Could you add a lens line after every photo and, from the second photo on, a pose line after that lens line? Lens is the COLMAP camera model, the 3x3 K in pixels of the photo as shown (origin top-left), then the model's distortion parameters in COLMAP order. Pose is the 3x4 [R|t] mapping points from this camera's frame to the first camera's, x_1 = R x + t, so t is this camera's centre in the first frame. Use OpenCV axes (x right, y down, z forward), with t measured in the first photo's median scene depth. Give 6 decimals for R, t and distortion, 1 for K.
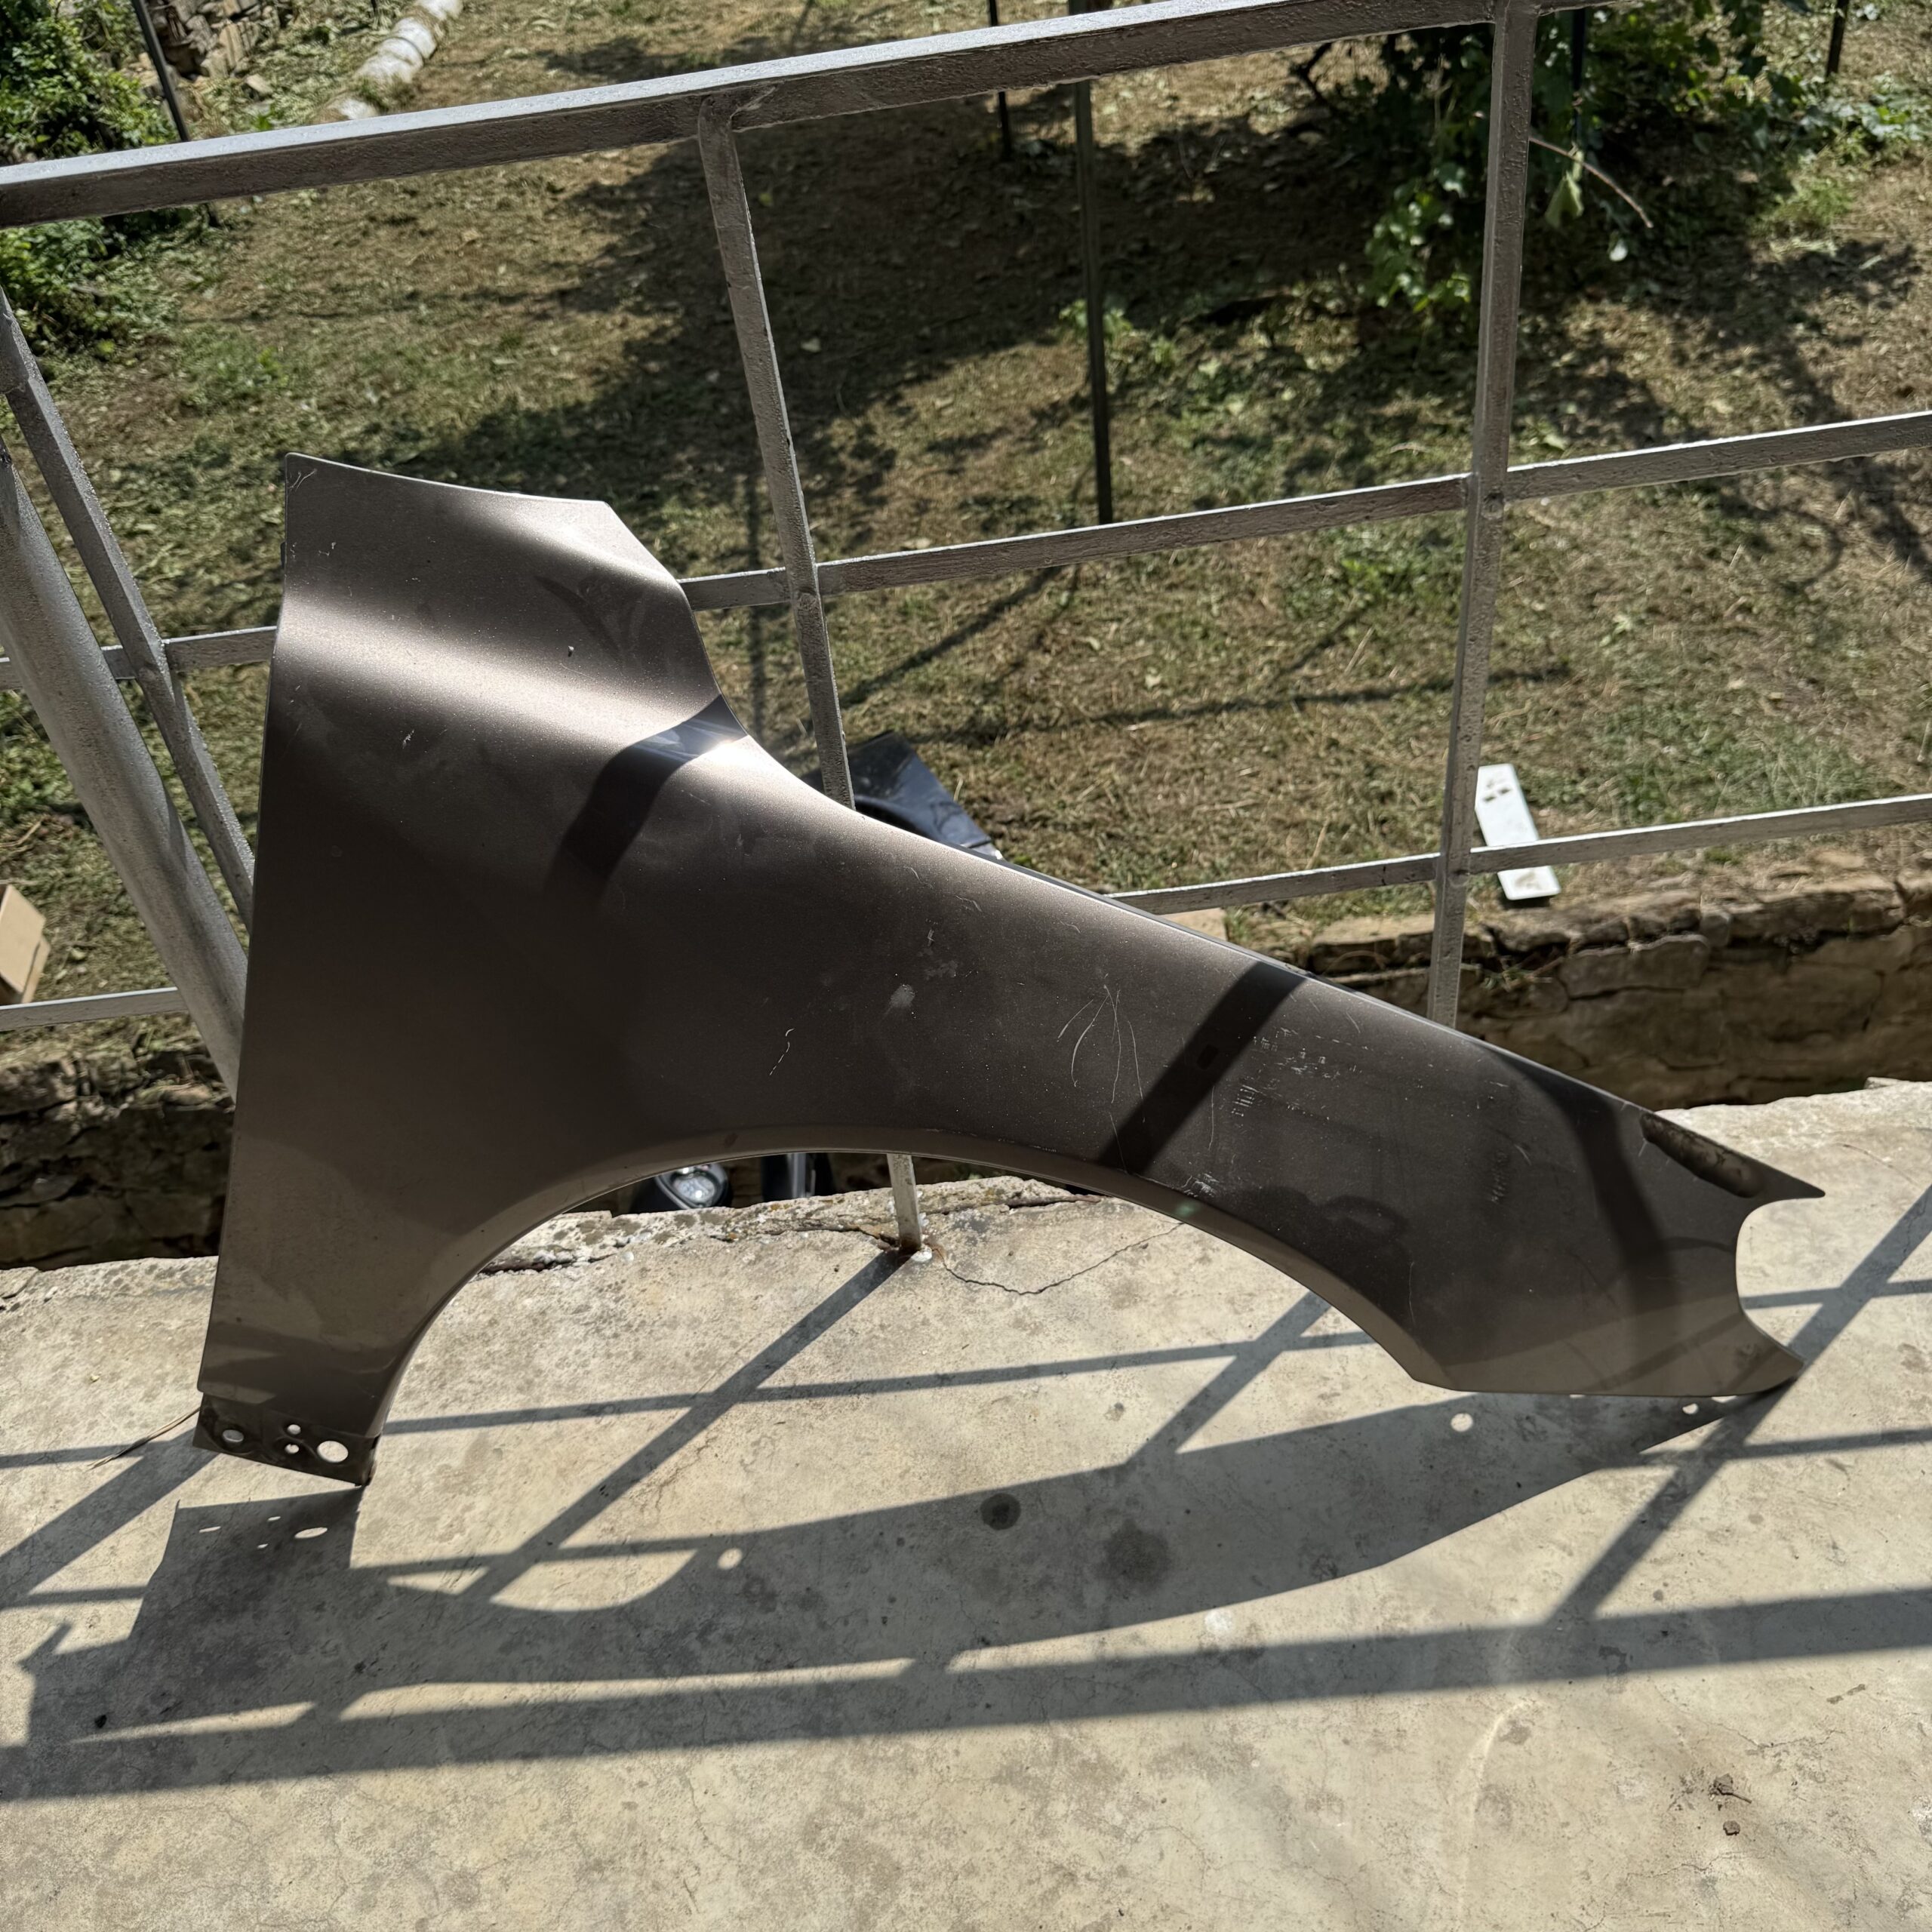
lens RADIAL K [[1820.5, 0, 951.9], [0, 1820.5, 974.4], [0, 0, 1]] dist [0.179968, -0.416538]
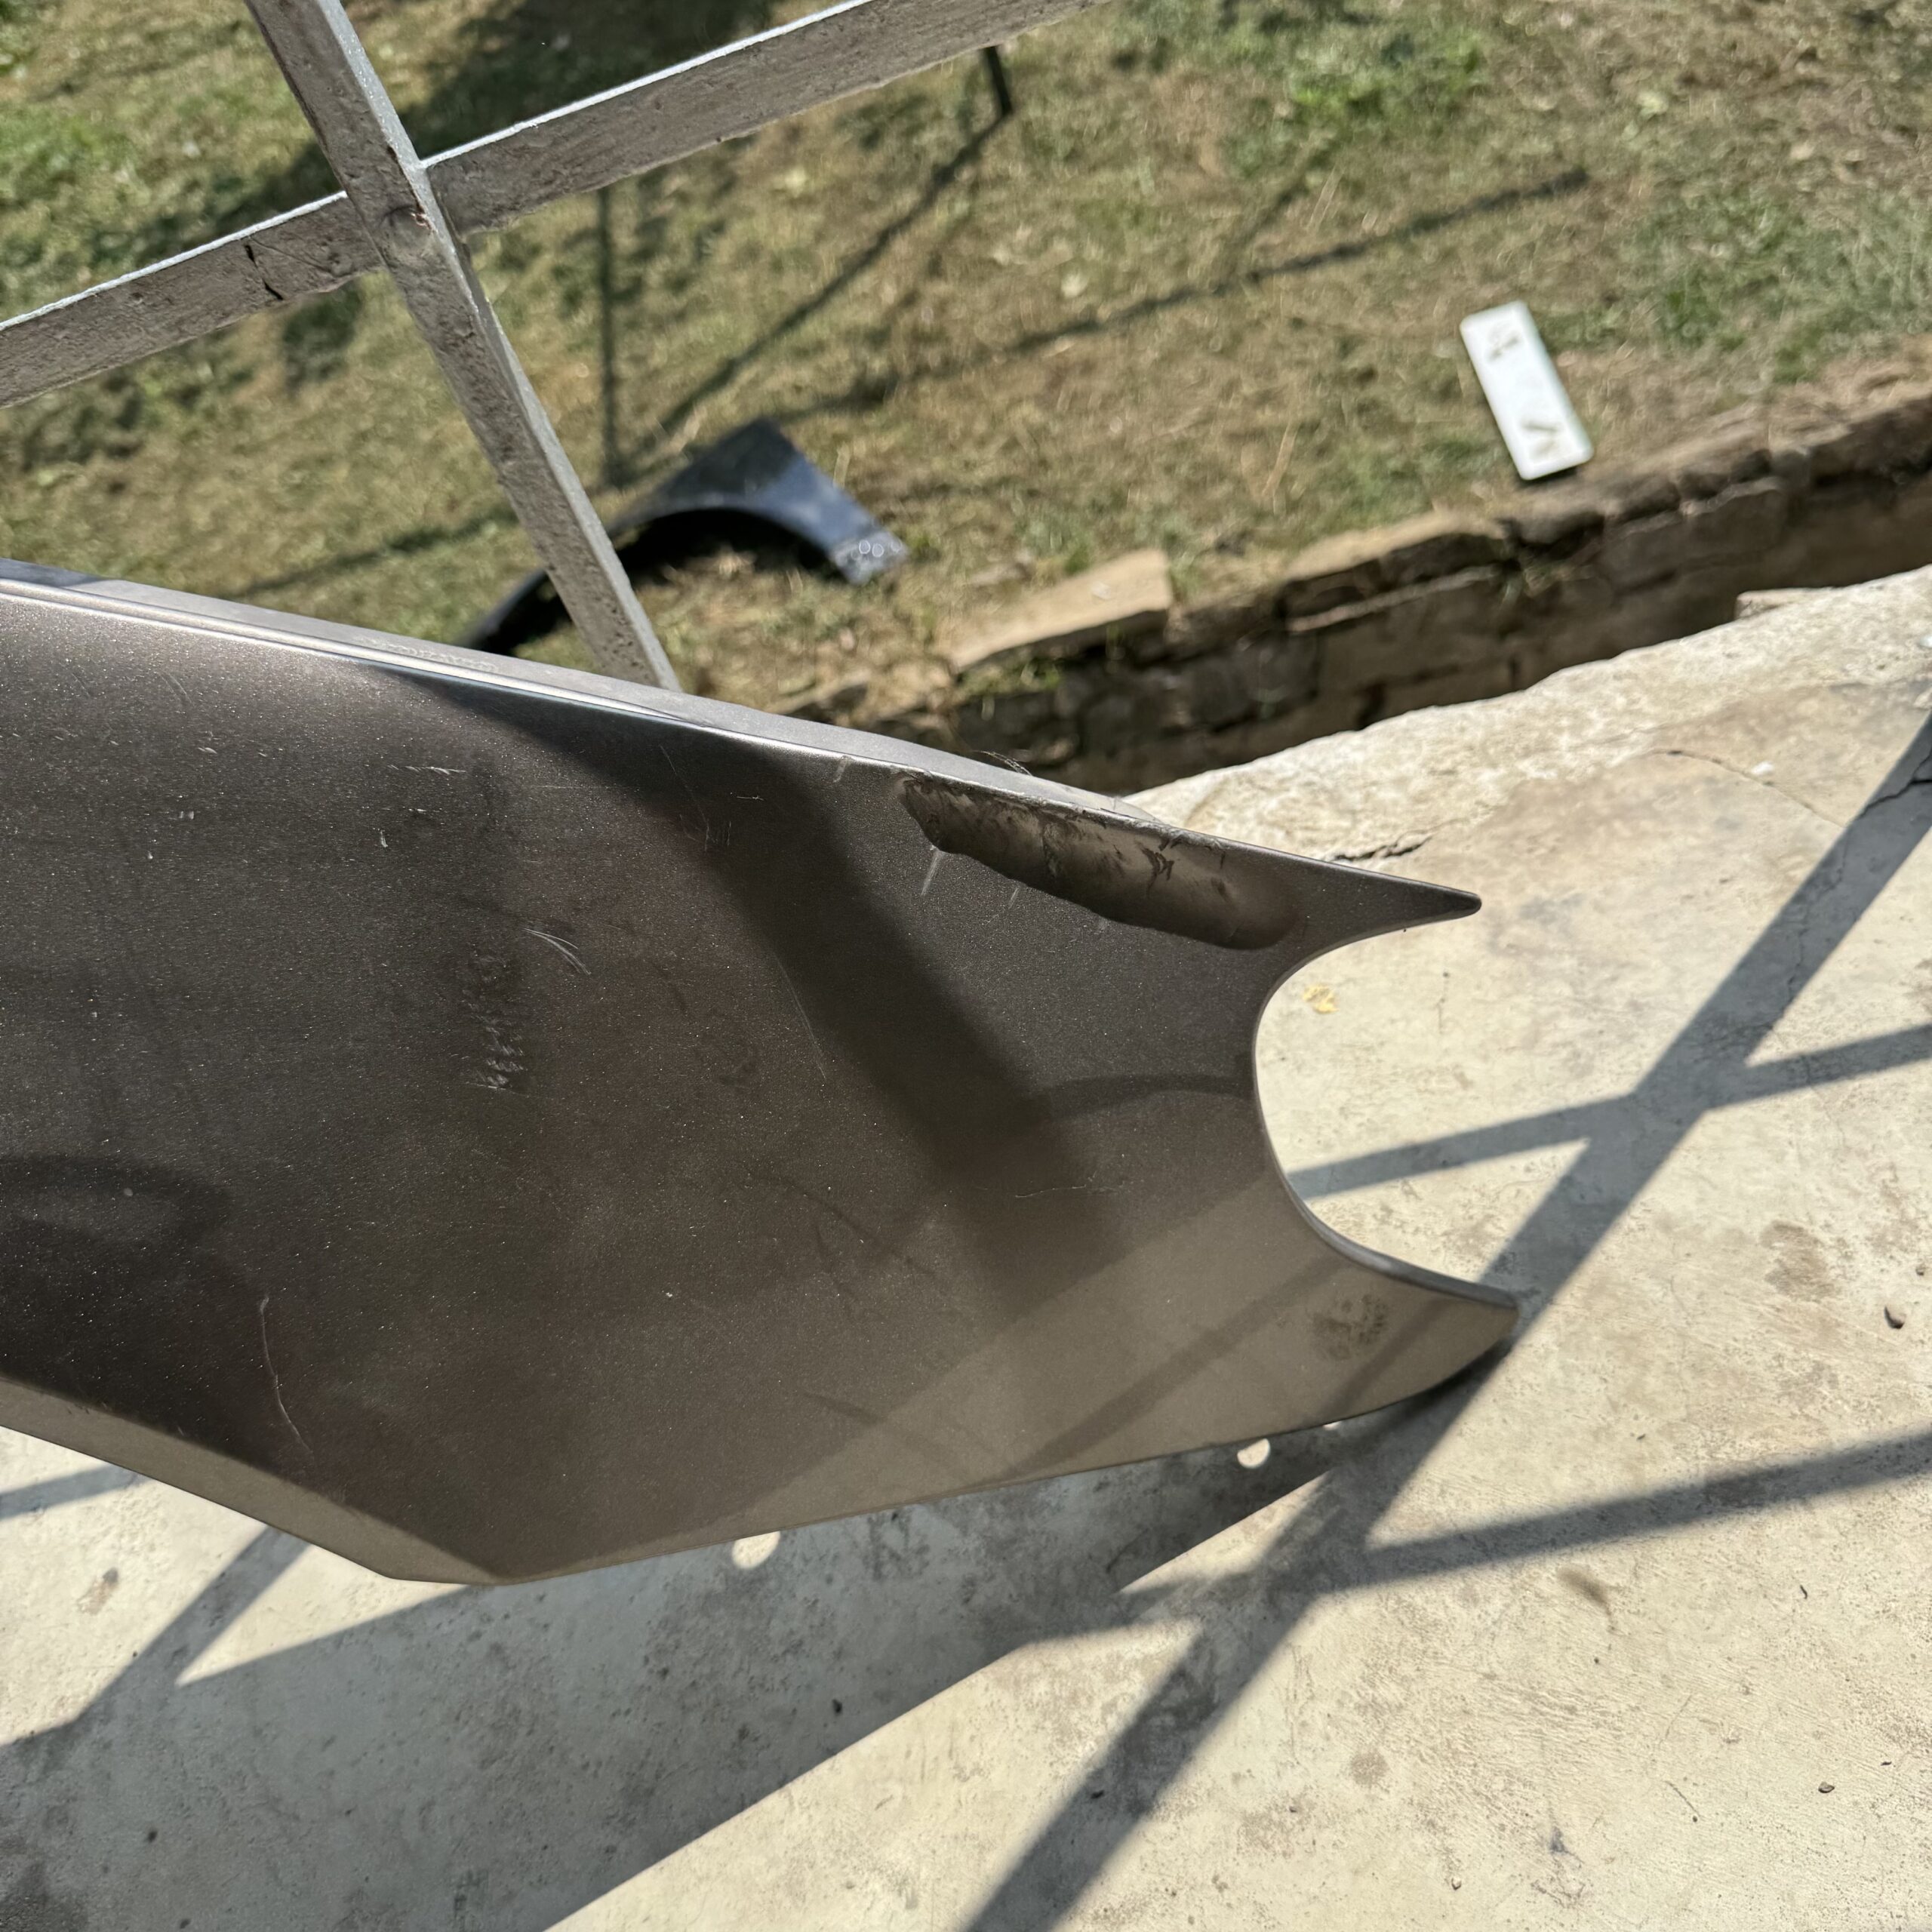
lens RADIAL K [[1889.5, 0, 966.0], [0, 1889.5, 966.0], [0, 0, 1]] dist [0.000081, -0.018248]
pose [[0.983128, -0.158115, -0.091973, 0.093863], [0.169224, 0.977080, 0.129142, 0.014820], [0.069446, -0.142527, 0.987352, 0.142736]]
